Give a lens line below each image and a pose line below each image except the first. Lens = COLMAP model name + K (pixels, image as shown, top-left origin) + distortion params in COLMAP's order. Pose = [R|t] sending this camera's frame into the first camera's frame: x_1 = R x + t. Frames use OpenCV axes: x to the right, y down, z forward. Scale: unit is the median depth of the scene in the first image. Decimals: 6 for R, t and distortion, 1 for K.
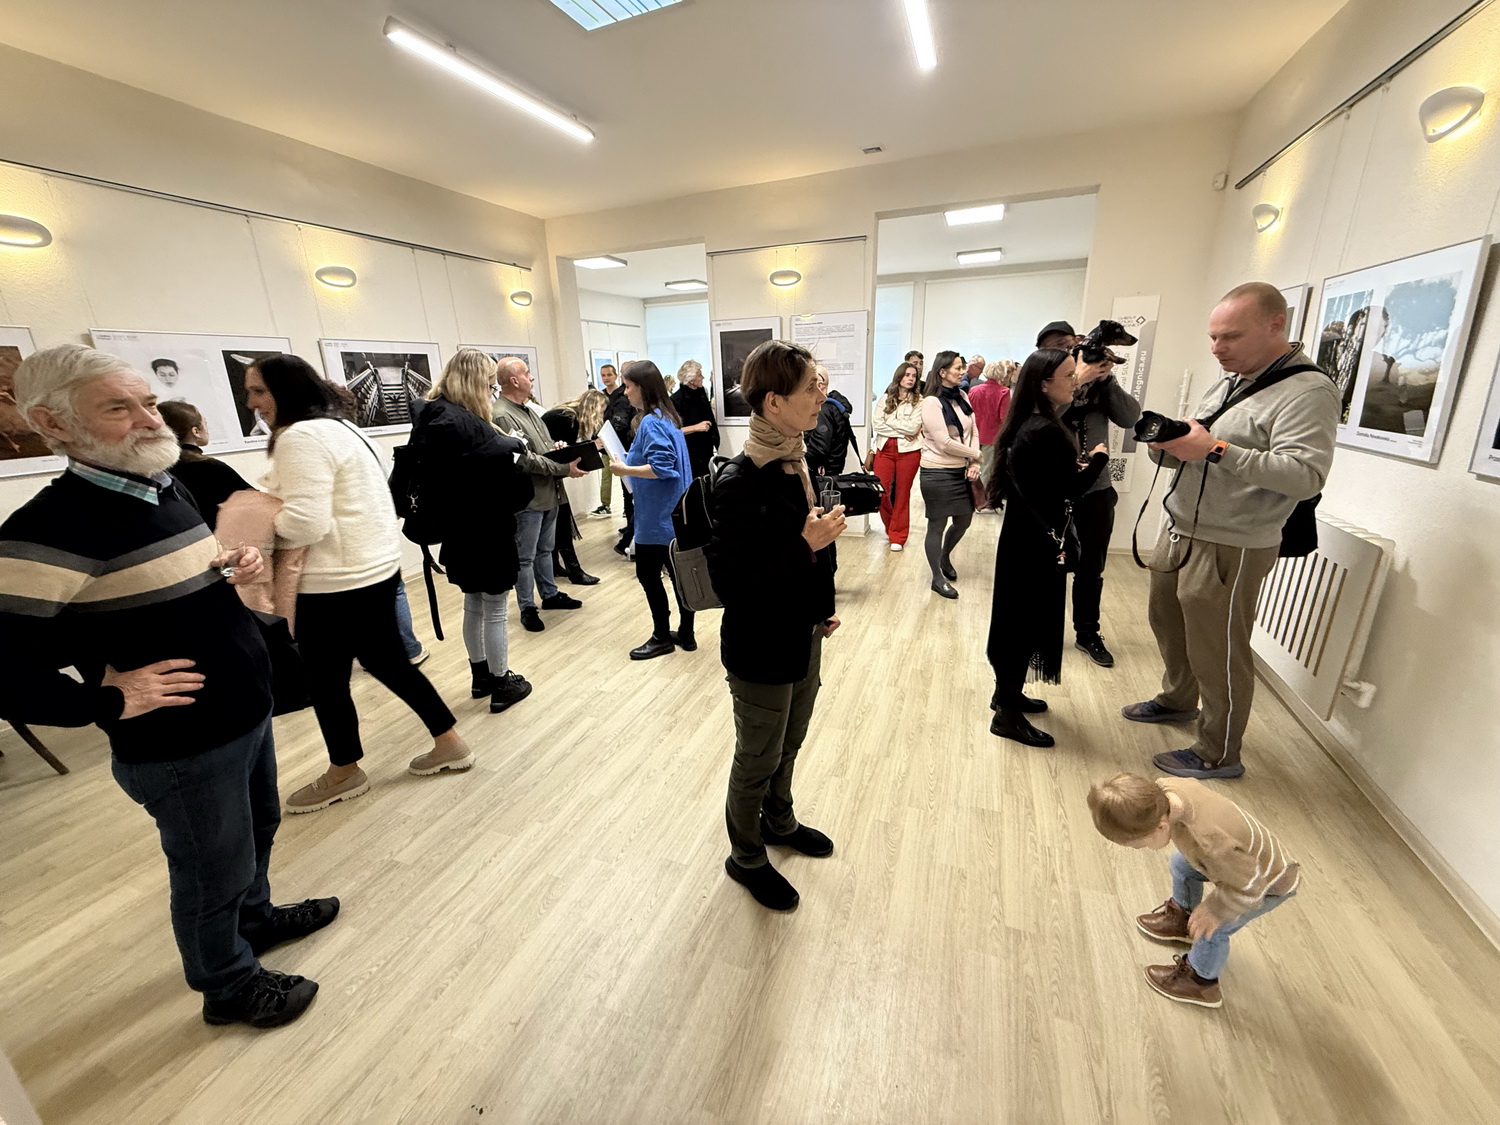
lens RADIAL K [[608.7, 0, 741.5], [0, 608.7, 554.6], [0, 0, 1]] dist [0.000032, 0.000984]
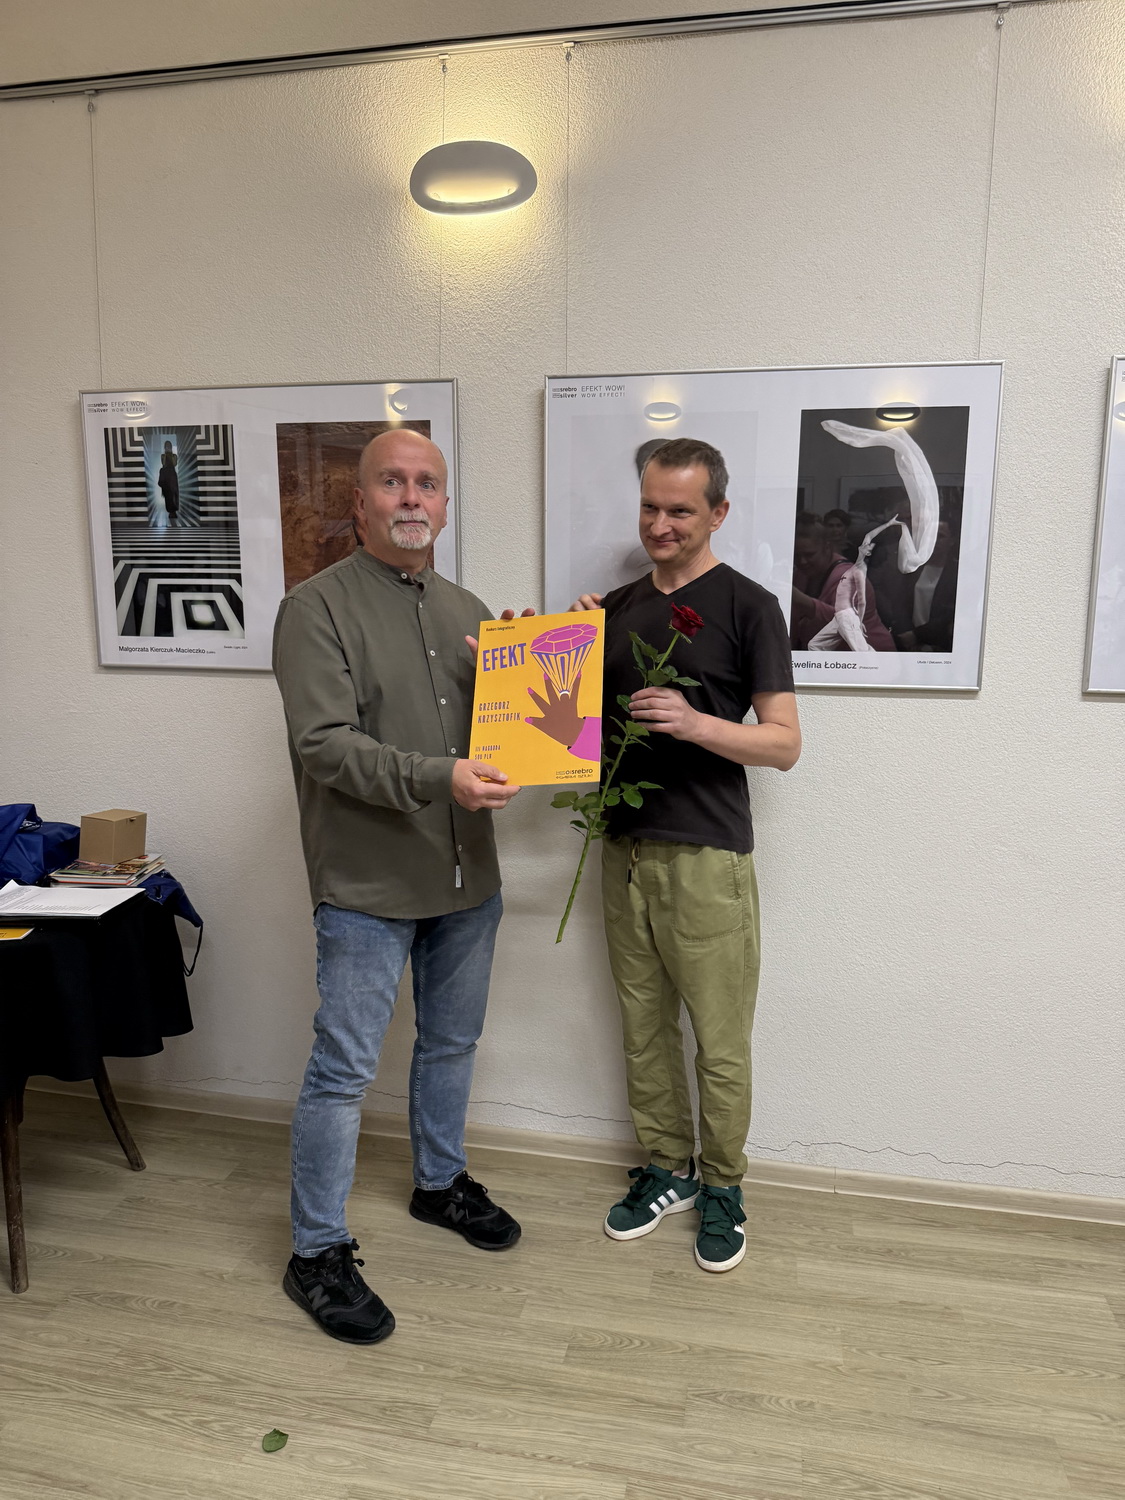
lens RADIAL K [[1080.2, 0, 554.2], [0, 1080.2, 750.1], [0, 0, 1]] dist [0.028247, -0.035335]
pose [[0.184195, 0.178140, -0.966612, -0.168560], [-0.293202, 0.948622, 0.118953, -0.134470], [0.938139, 0.261502, 0.226963, 0.580442]]
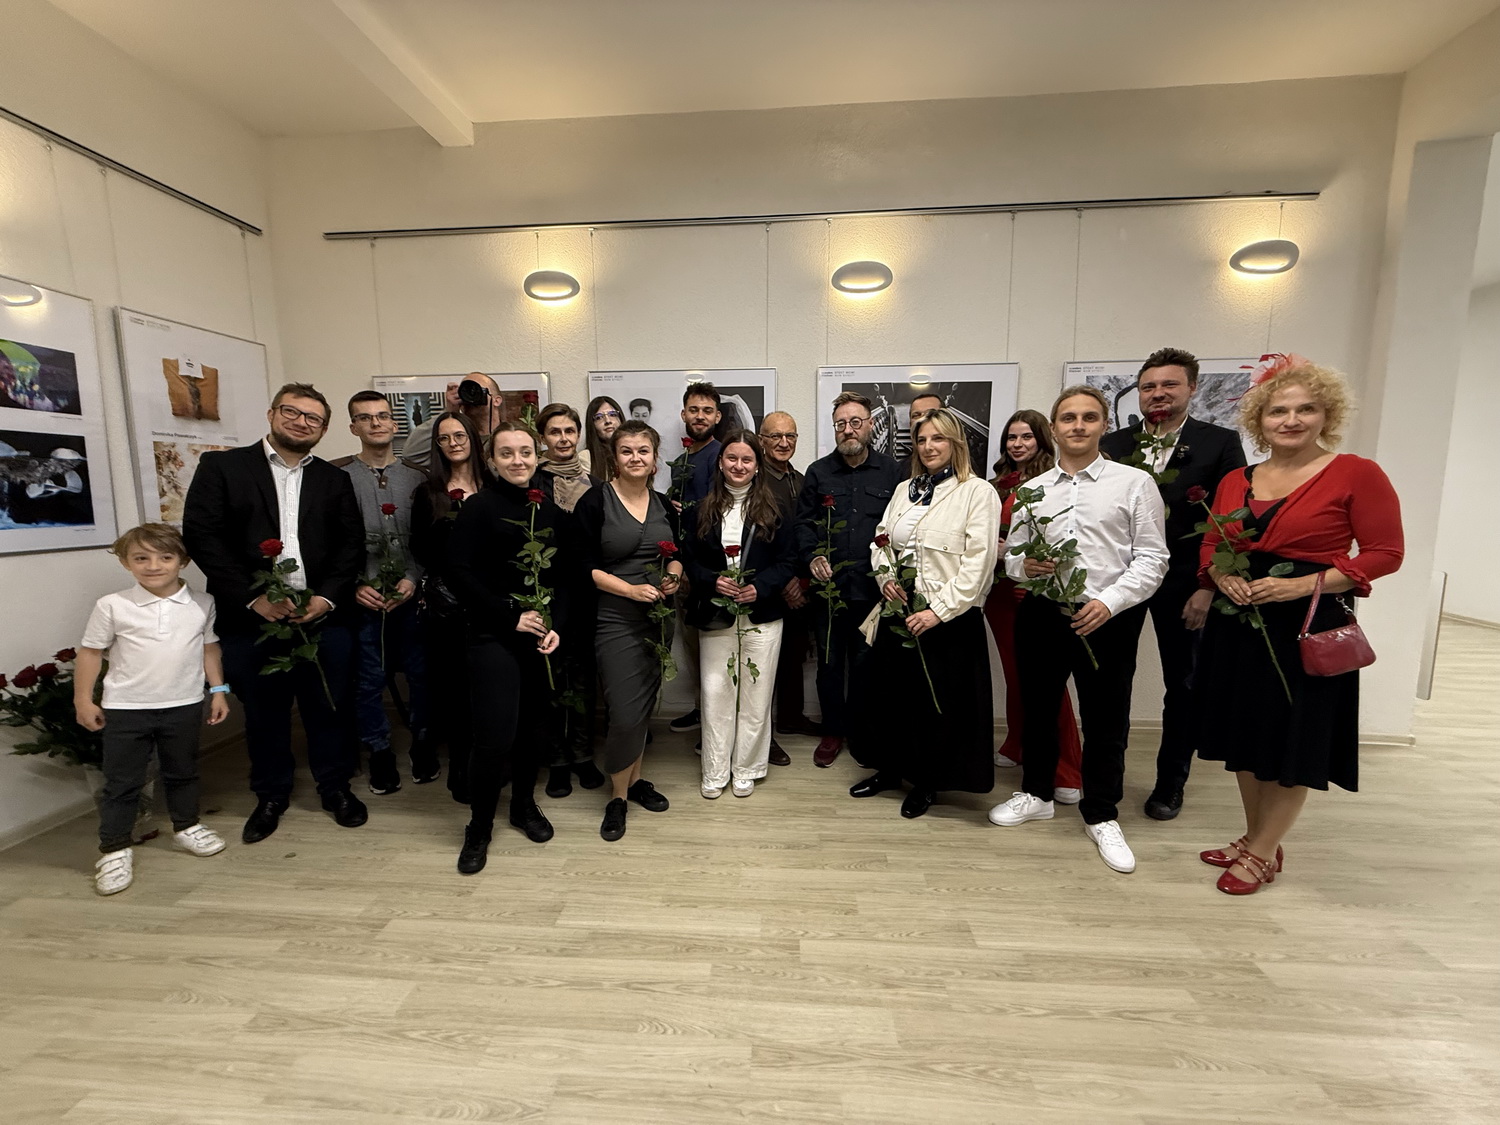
lens RADIAL K [[608.7, 0, 742.3], [0, 608.7, 560.0], [0, 0, 1]] dist [0.000032, 0.000984]
pose [[0.308266, 0.170606, -0.935877, 0.005735], [-0.271894, 0.958550, 0.085180, -0.146135], [0.911617, 0.228201, 0.341875, 0.619548]]
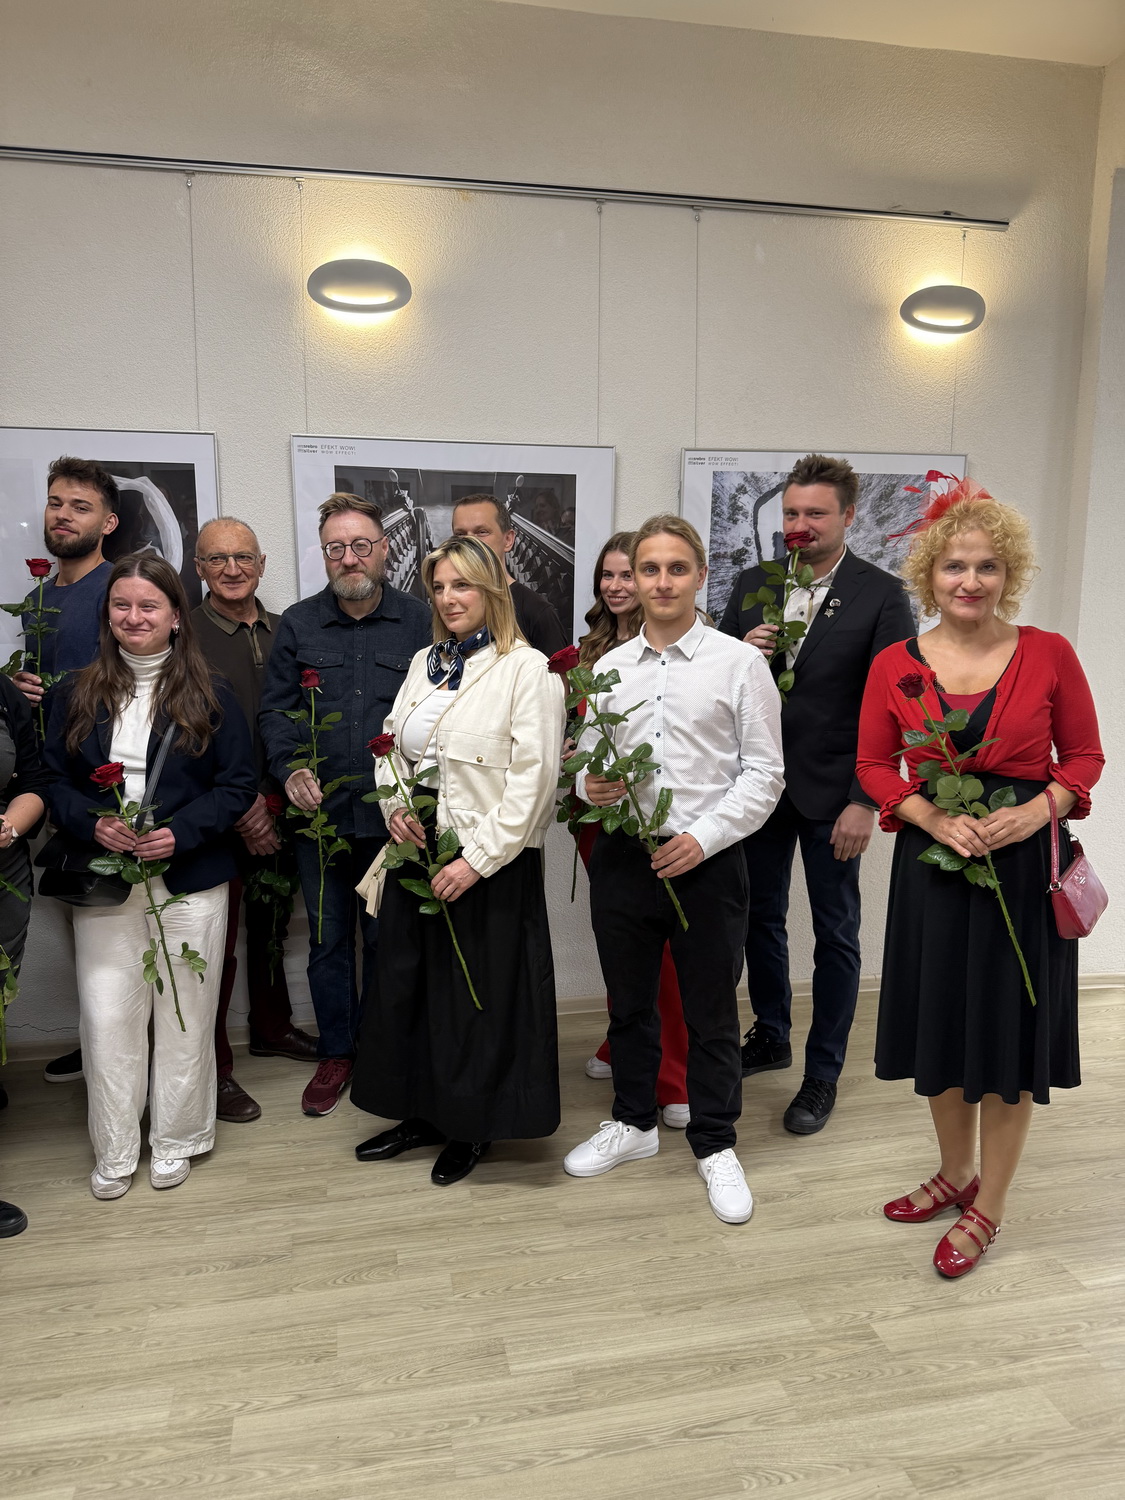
lens RADIAL K [[1080.2, 0, 550.6], [0, 1080.2, 758.8], [0, 0, 1]] dist [0.028247, -0.035335]
pose [[0.557305, 0.193811, -0.807371, 0.056870], [-0.261879, 0.963774, 0.050588, -0.192559], [0.787928, 0.183241, 0.587871, 0.637190]]
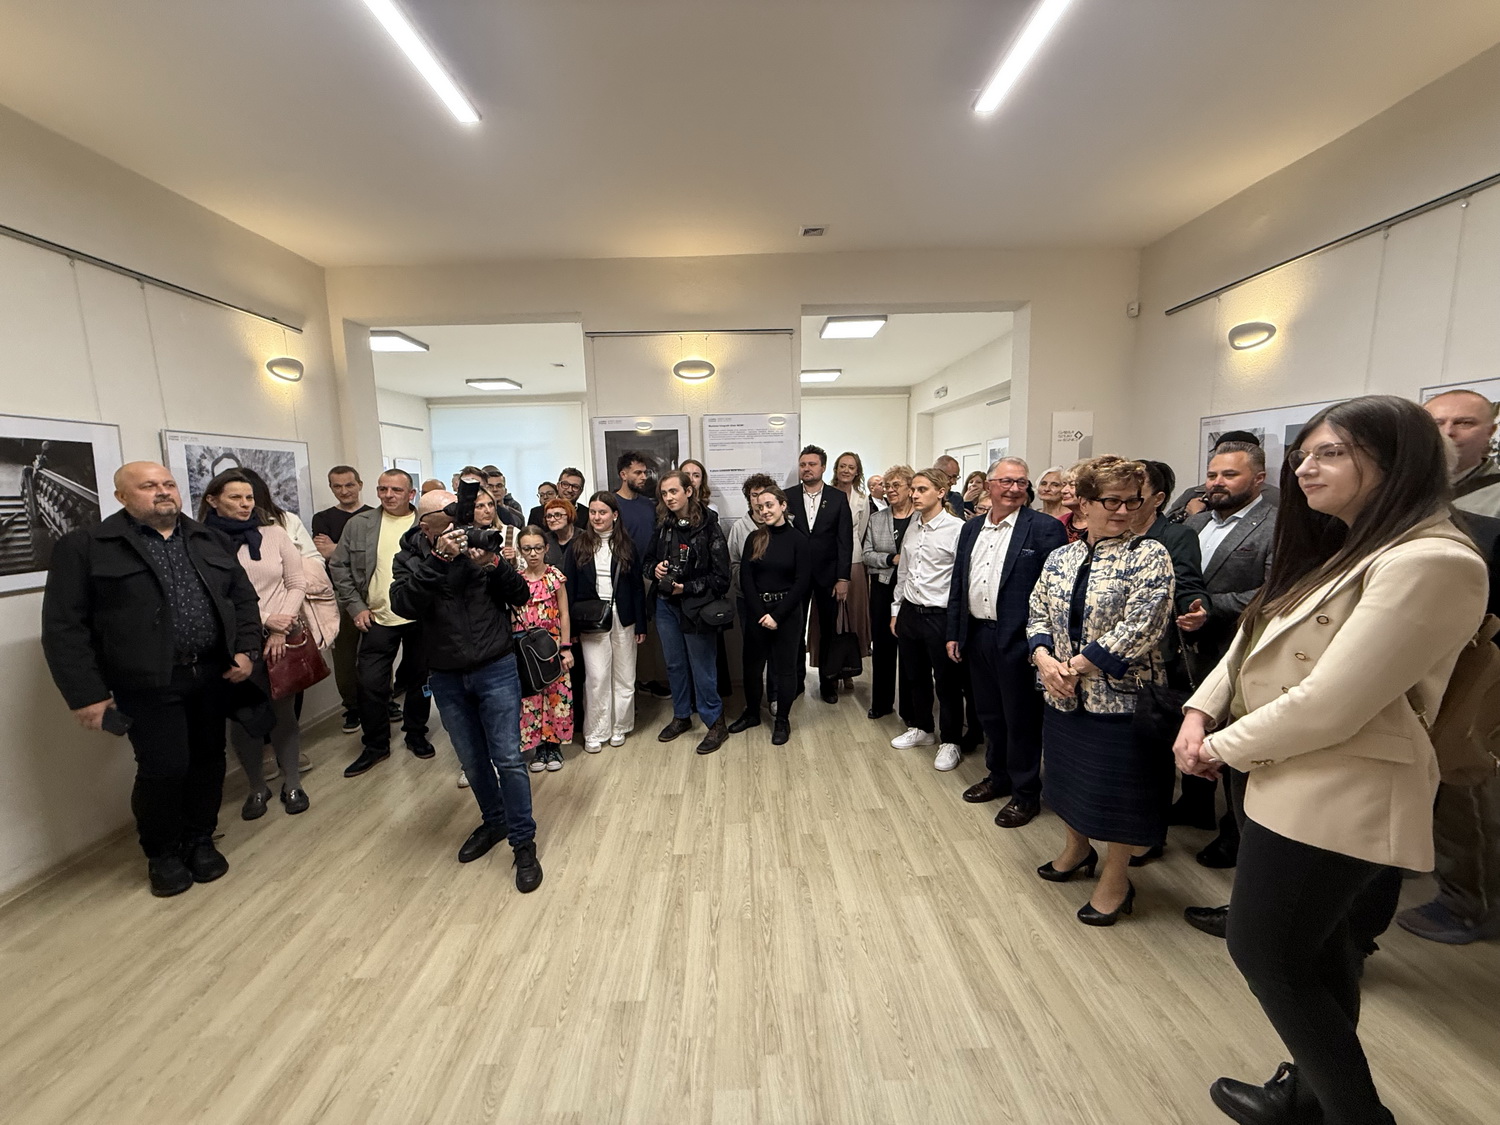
lens RADIAL K [[608.7, 0, 759.7], [0, 608.7, 556.3], [0, 0, 1]] dist [0.000032, 0.000984]
pose [[0.921254, -0.036382, 0.387256, -0.187323], [0.105201, 0.981815, -0.158027, -0.084268], [-0.374465, 0.186323, 0.908328, 0.312681]]
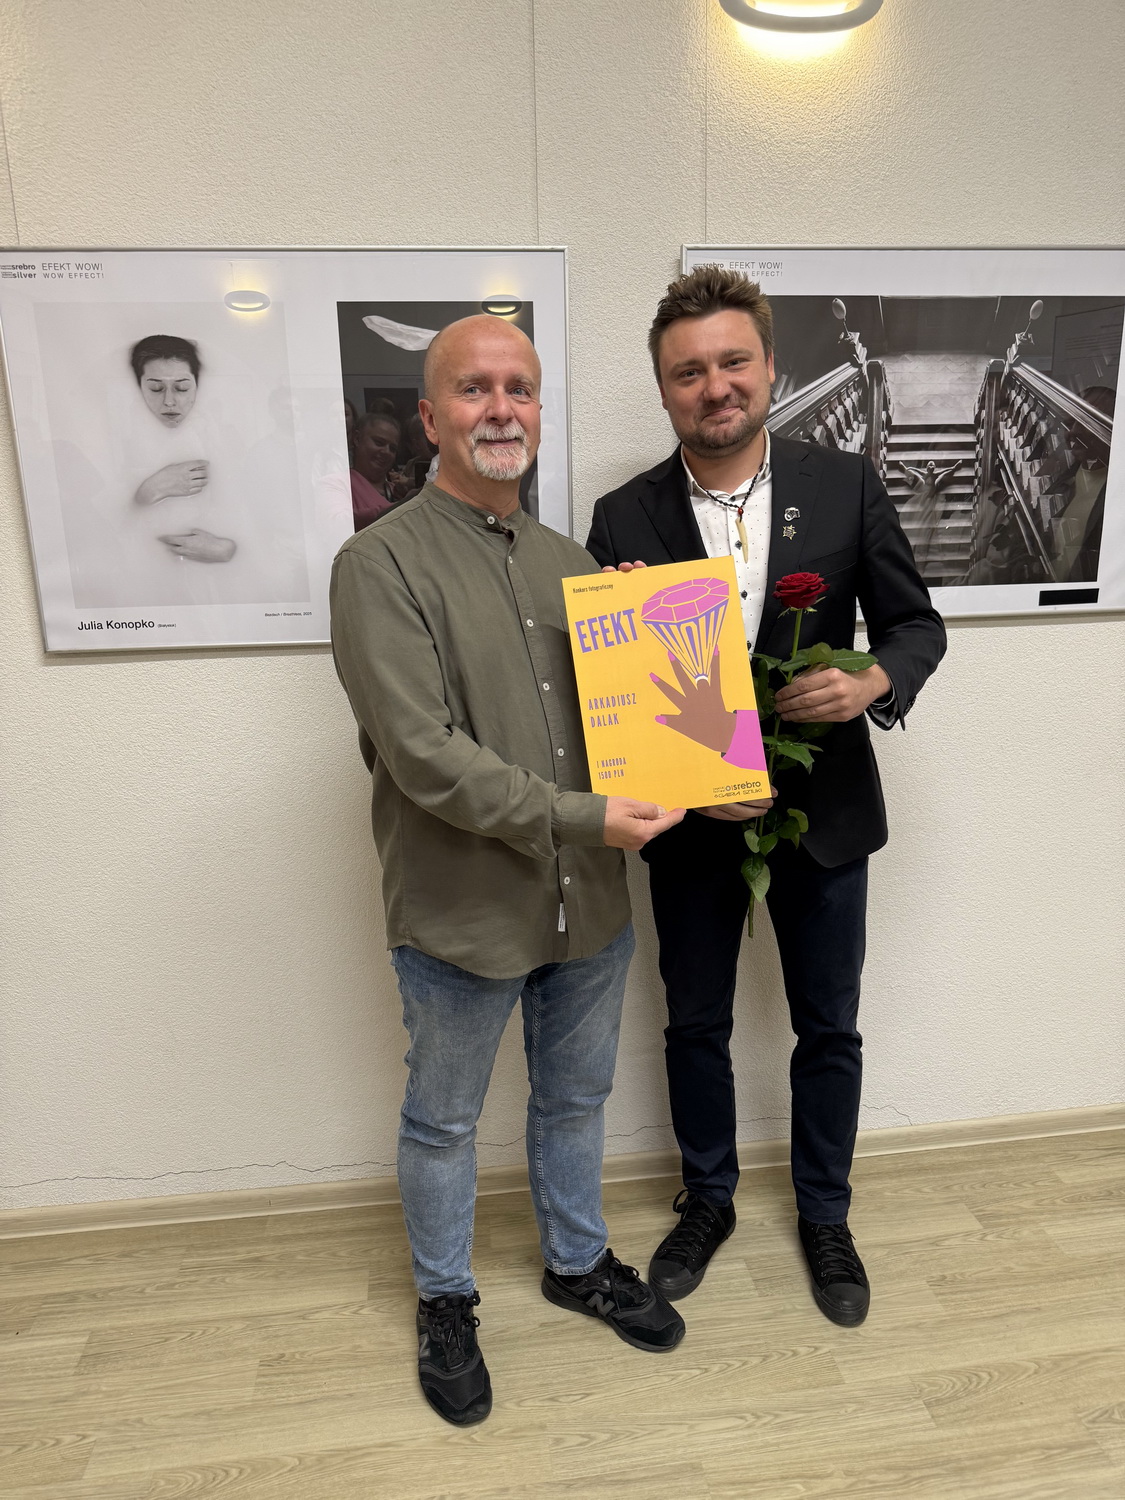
lens RADIAL K [[1080.2, 0, 565.8], [0, 1080.2, 742.2], [0, 0, 1]] dist [0.028247, -0.035335]
pose [[0.492826, 0.220117, -0.841826, -0.239126], [-0.237573, 0.964754, 0.113179, -0.164180], [0.837067, 0.144217, 0.527750, 0.640099]]
